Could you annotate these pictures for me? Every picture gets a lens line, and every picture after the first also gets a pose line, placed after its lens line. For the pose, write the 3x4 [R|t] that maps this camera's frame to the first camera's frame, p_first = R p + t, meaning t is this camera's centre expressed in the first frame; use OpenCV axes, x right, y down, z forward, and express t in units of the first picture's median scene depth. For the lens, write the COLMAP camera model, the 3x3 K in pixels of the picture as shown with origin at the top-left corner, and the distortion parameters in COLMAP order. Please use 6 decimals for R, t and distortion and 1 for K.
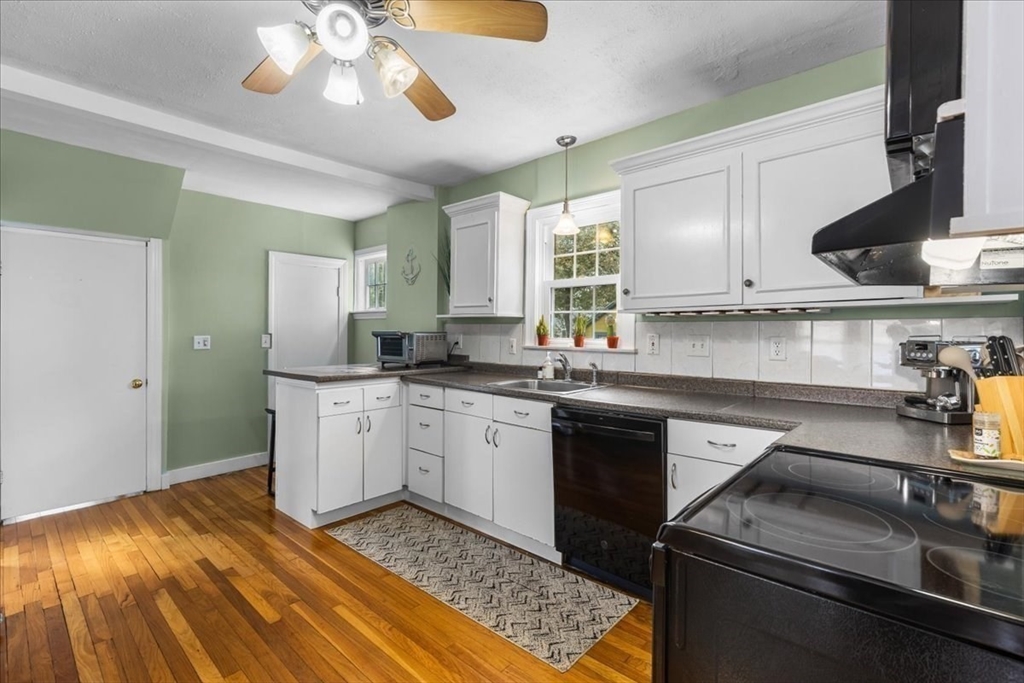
lens RADIAL K [[462.3, 0, 516.7], [0, 462.3, 331.2], [0, 0, 1]] dist [-0.000451, -0.000314]
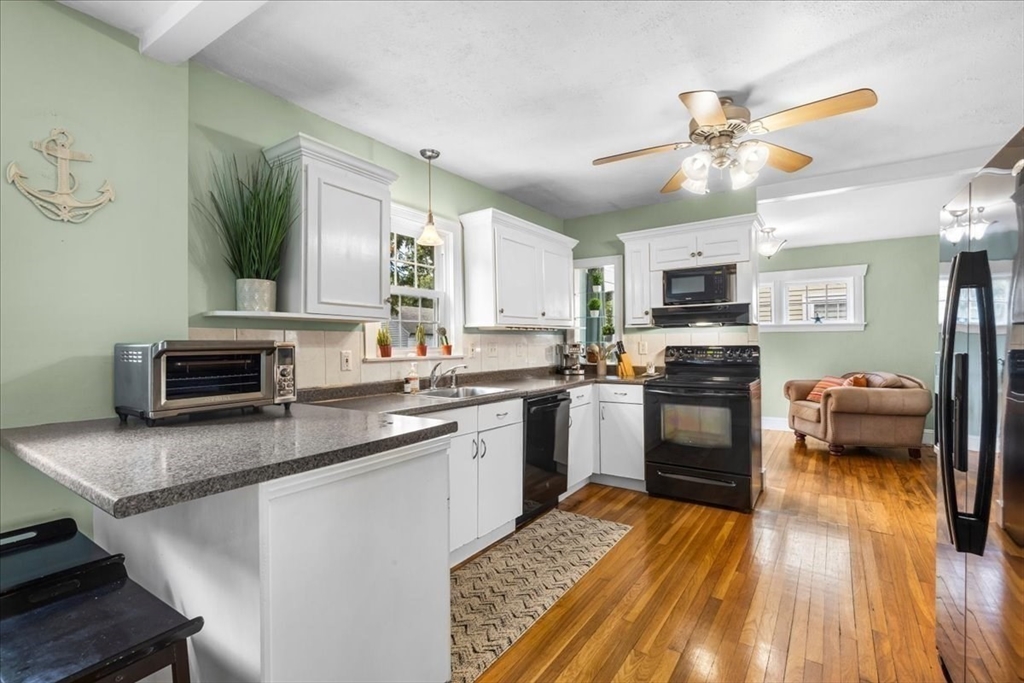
lens RADIAL K [[467.3, 0, 513.7], [0, 467.3, 337.8], [0, 0, 1]] dist [0.001100, -0.000065]
pose [[-0.126540, 0.008012, 0.991929, -1.035325], [0.007219, 0.999948, -0.007156, 0.003199], [-0.991935, 0.006256, -0.126591, 1.050797]]
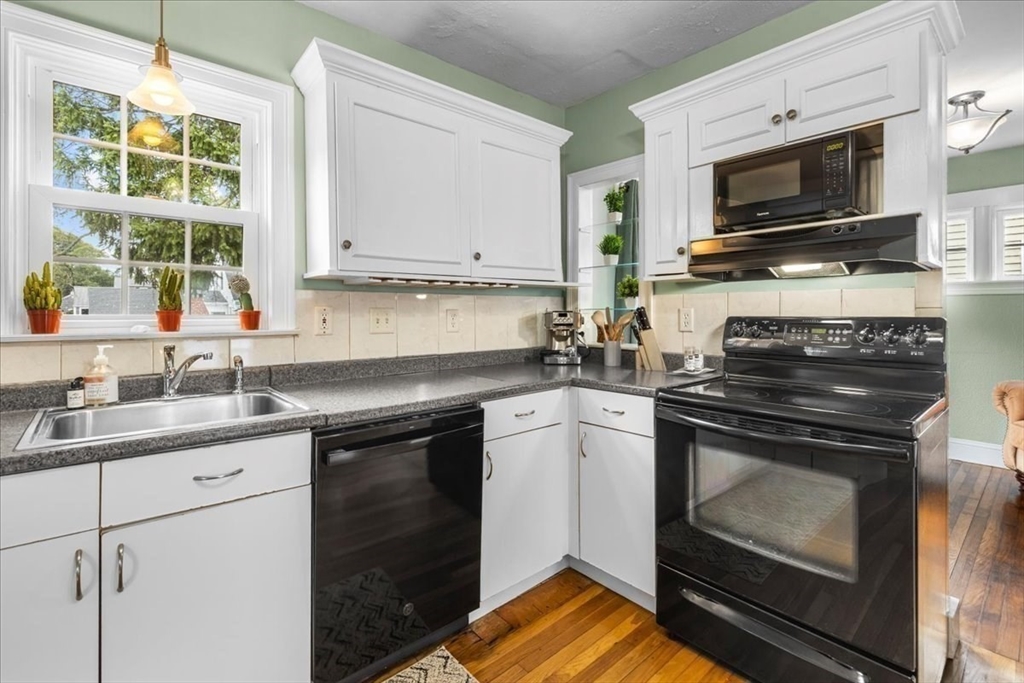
lens RADIAL K [[470.8, 0, 517.9], [0, 470.8, 311.2], [0, 0, 1]] dist [0.003397, -0.000442]
pose [[0.118569, -0.002031, 0.992944, -0.399289], [0.001085, 0.999998, 0.001916, 0.011947], [-0.992945, 0.000851, 0.118571, 0.611708]]
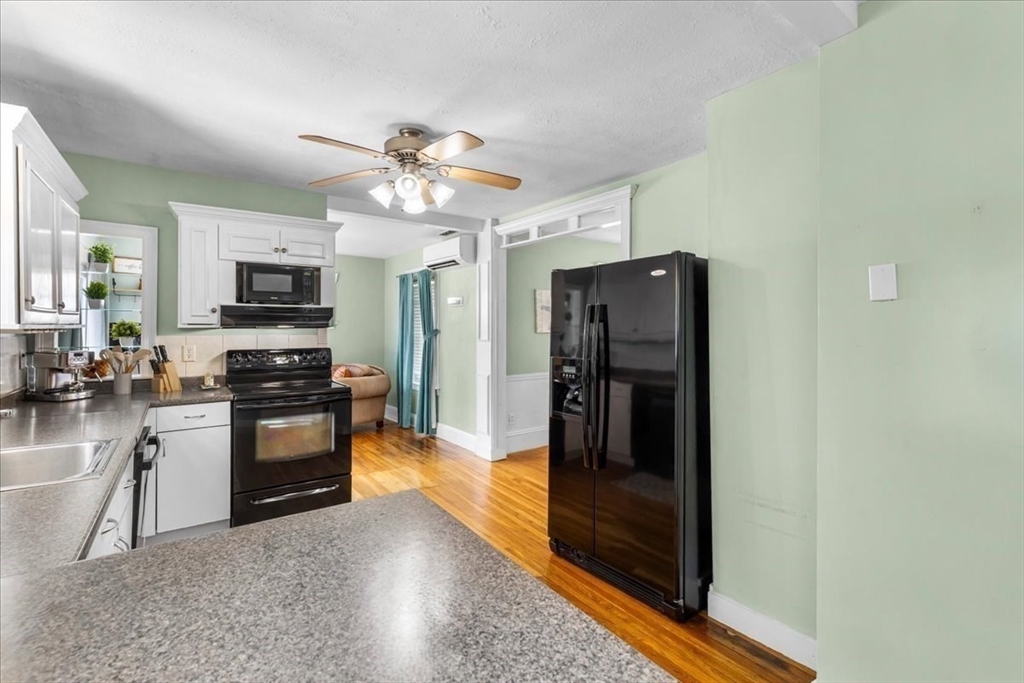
lens RADIAL K [[460.7, 0, 519.6], [0, 460.7, 322.8], [0, 0, 1]] dist [-0.001801, -0.000730]
pose [[-0.977180, -0.000881, 0.212409, -0.627274], [-0.003829, 0.999902, -0.013469, -0.039289], [-0.212376, -0.013975, -0.977088, 1.428864]]
